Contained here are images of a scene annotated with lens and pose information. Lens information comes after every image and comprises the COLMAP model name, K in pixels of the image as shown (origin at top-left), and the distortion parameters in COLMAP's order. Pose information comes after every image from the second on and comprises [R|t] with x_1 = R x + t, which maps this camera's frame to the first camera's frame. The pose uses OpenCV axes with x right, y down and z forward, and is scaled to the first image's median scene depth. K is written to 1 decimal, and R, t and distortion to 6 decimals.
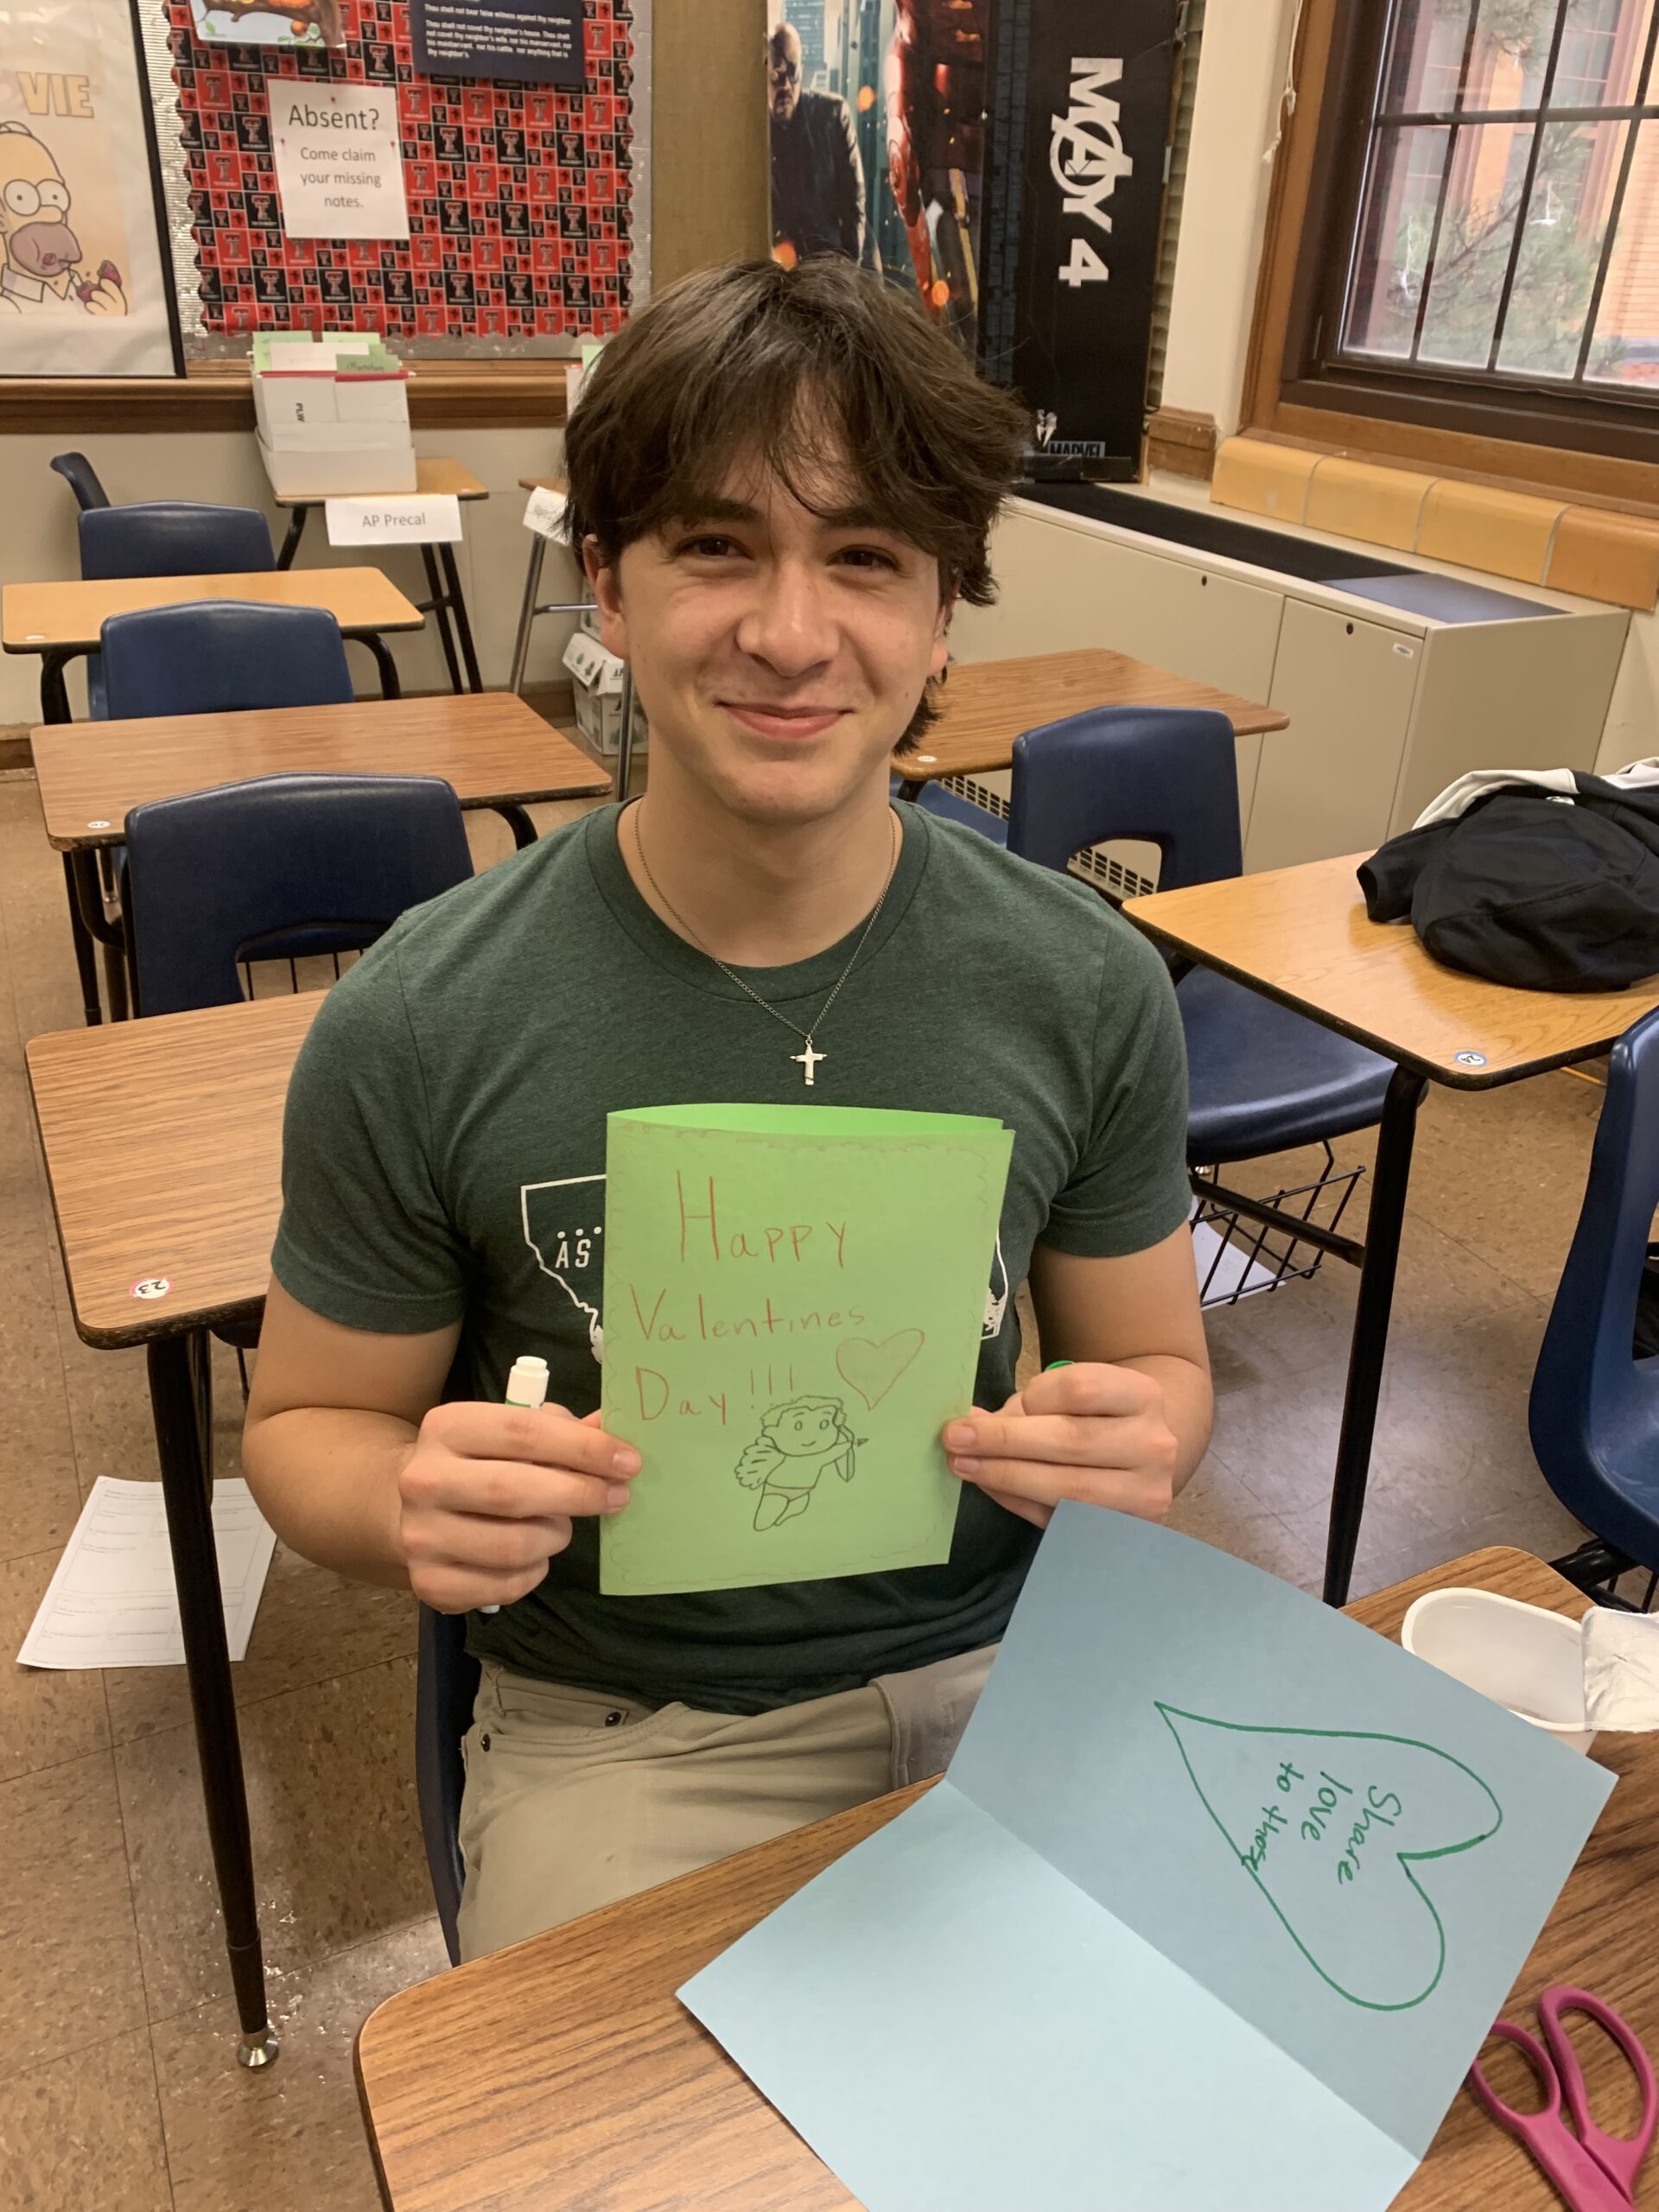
lens RADIAL K [[1683.8, 0, 829.5], [0, 1683.8, 1106.0], [0, 0, 1]] dist [0.015682, -0.012137]
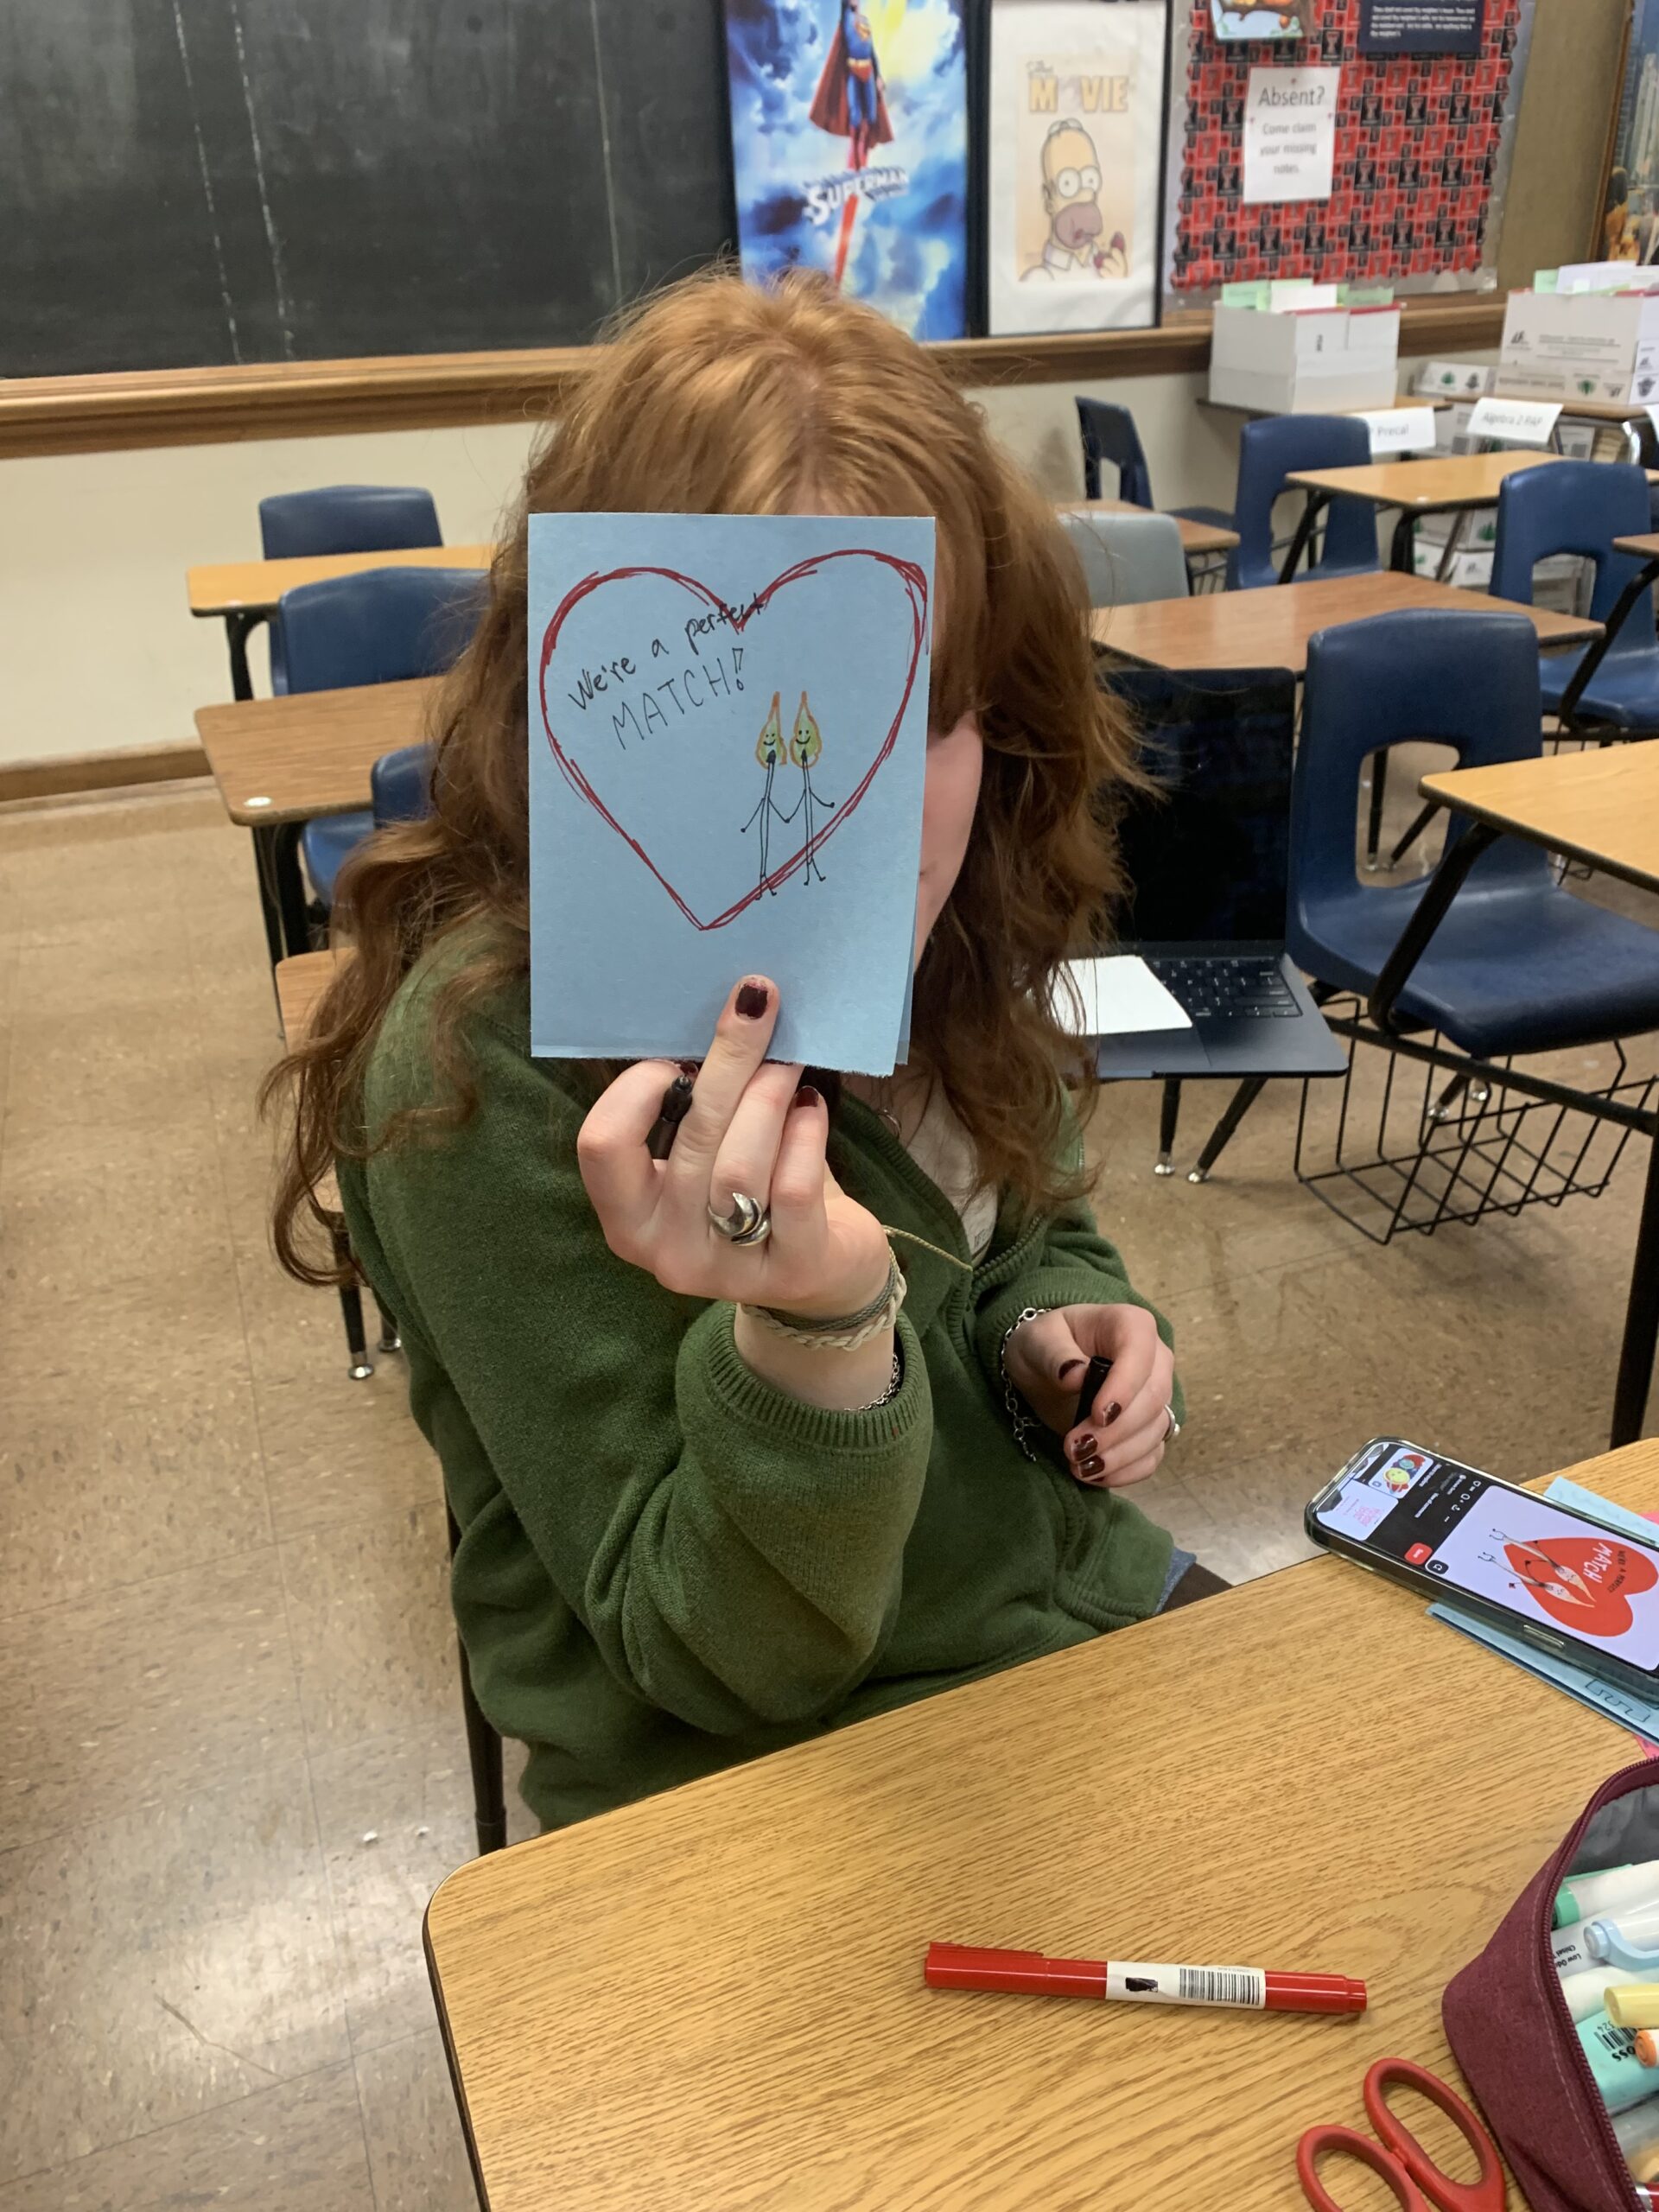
lens RADIAL K [[1705.5, 0, 842.4], [0, 1705.5, 1110.4], [0, 0, 1]] dist [-0.000123, 0.004796]
pose [[0.995576, -0.030813, -0.088762, -0.536463], [0.030703, 0.999525, -0.002605, 0.115698], [0.088800, -0.000131, 0.996049, -0.214159]]
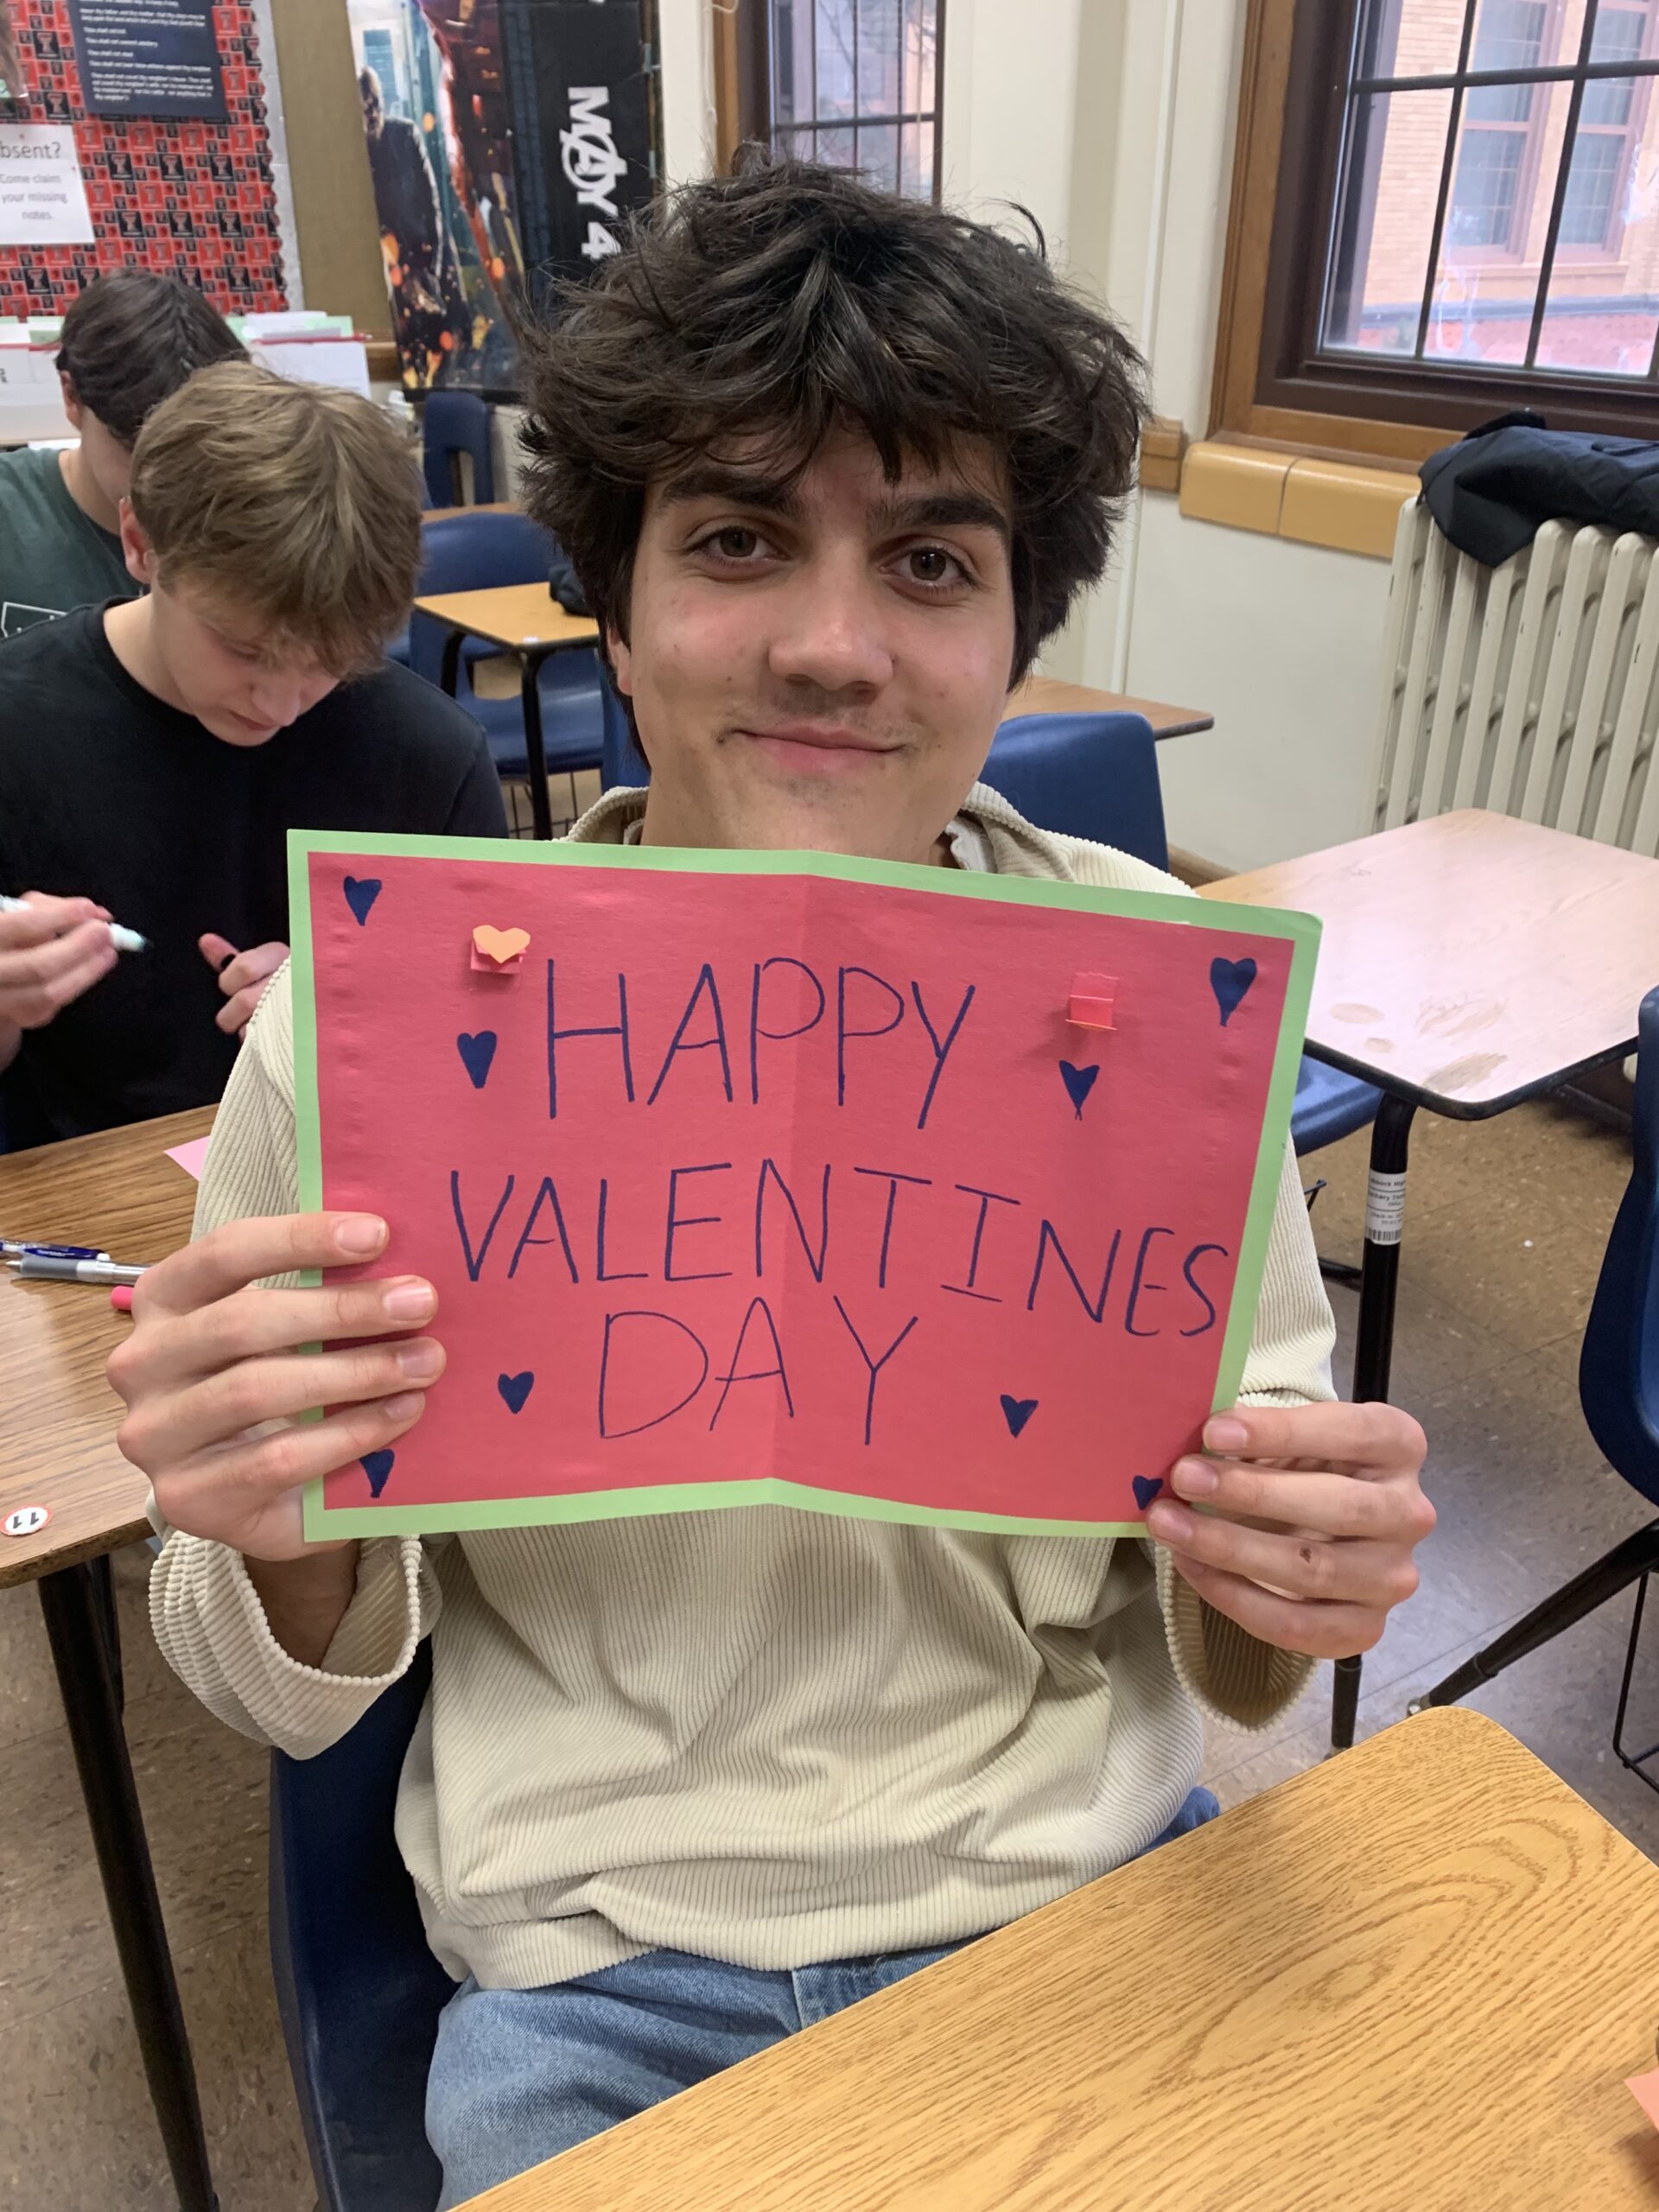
lens RADIAL K [[1692.6, 0, 825.0], [0, 1692.6, 1111.7], [0, 0, 1]] dist [0.011063, -0.007903]
pose [[0.997015, -0.061367, 0.046854, 0.216005], [0.061437, 0.998111, -0.000057, 0.189341], [-0.046762, 0.002935, 0.998902, -0.327998]]
